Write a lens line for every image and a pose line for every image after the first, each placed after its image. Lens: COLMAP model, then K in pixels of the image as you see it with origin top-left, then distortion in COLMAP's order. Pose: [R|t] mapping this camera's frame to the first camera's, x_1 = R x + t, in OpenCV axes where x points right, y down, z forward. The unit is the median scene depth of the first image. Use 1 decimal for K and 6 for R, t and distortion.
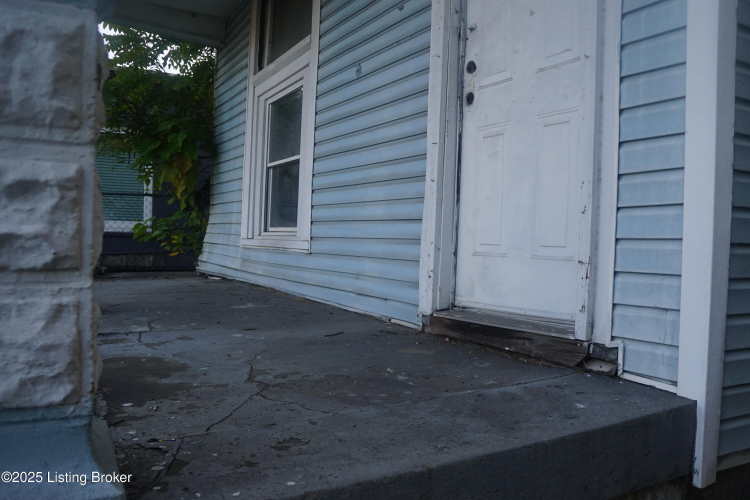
lens RADIAL K [[623.5, 0, 373.9], [0, 623.5, 245.1], [0, 0, 1]] dist [-0.123448, 0.039055]
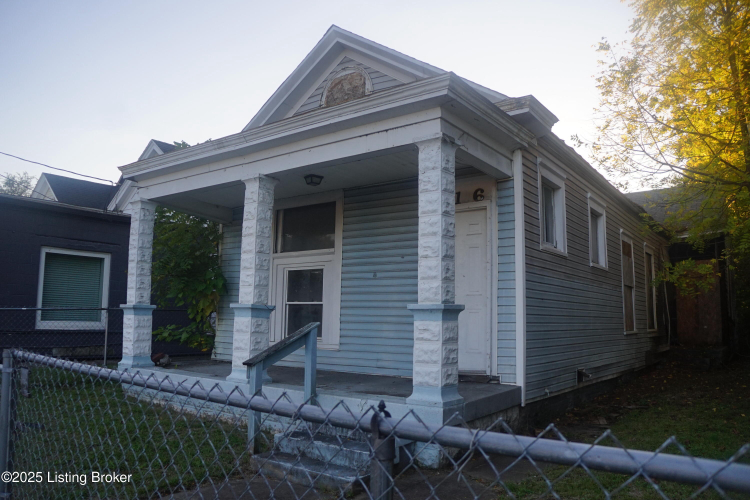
lens RADIAL K [[587.4, 0, 372.6], [0, 587.4, 252.4], [0, 0, 1]] dist [-0.153934, 0.060571]
pose [[0.904062, 0.041091, 0.425422, -1.373563], [0.010957, 0.992812, -0.119180, -0.129632], [-0.427261, 0.112407, 0.897113, -1.456425]]
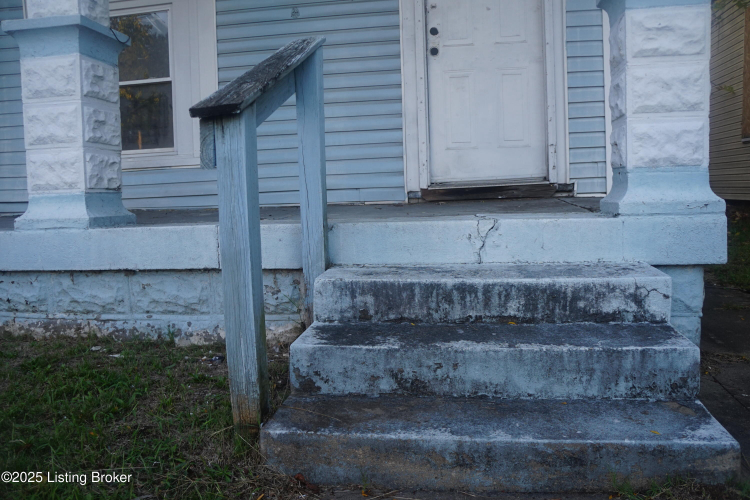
lens RADIAL K [[623.5, 0, 374.6], [0, 623.5, 245.2], [0, 0, 1]] dist [-0.123448, 0.039055]
pose [[0.609629, -0.110279, 0.784978, -1.268296], [0.058189, 0.993830, 0.094430, 0.100337], [-0.790548, -0.011890, 0.612285, 0.157942]]
